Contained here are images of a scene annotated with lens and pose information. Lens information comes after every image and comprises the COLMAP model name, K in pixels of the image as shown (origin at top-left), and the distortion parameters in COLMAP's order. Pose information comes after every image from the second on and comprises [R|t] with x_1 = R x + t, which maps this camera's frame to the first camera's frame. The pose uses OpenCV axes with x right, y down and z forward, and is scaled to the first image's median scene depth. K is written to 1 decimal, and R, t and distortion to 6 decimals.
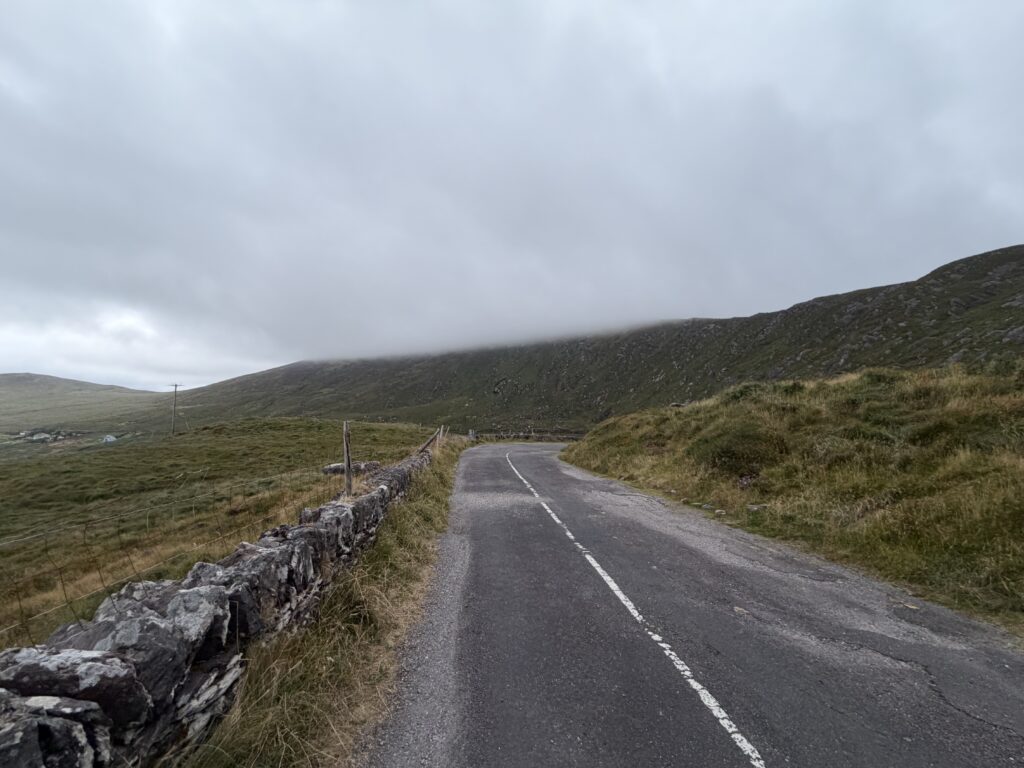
lens RADIAL K [[411.5, 0, 508.9], [0, 411.5, 386.1], [0, 0, 1]] dist [-0.002253, -0.000487]
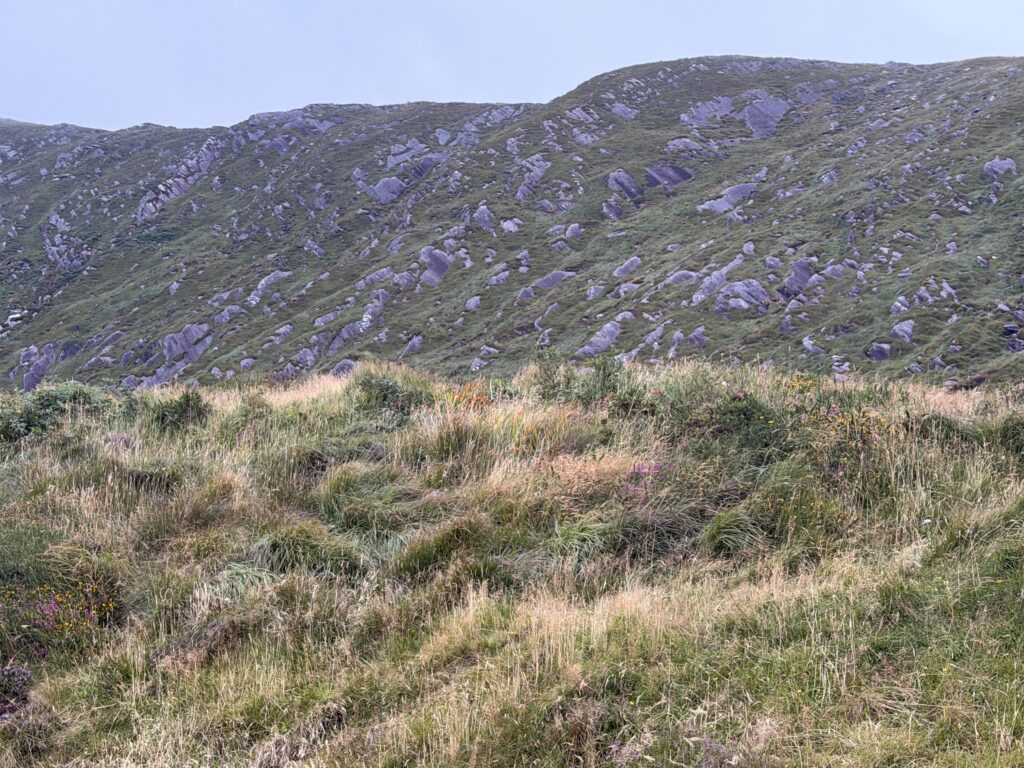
lens RADIAL K [[1669.6, 0, 509.8], [0, 1669.6, 381.5], [0, 0, 1]] dist [0.166469, 0.000000]
pose [[0.719399, 0.049236, 0.692850, -0.014161], [-0.054933, 0.998393, -0.013911, -0.014570], [-0.692421, -0.028053, 0.720948, -0.098796]]
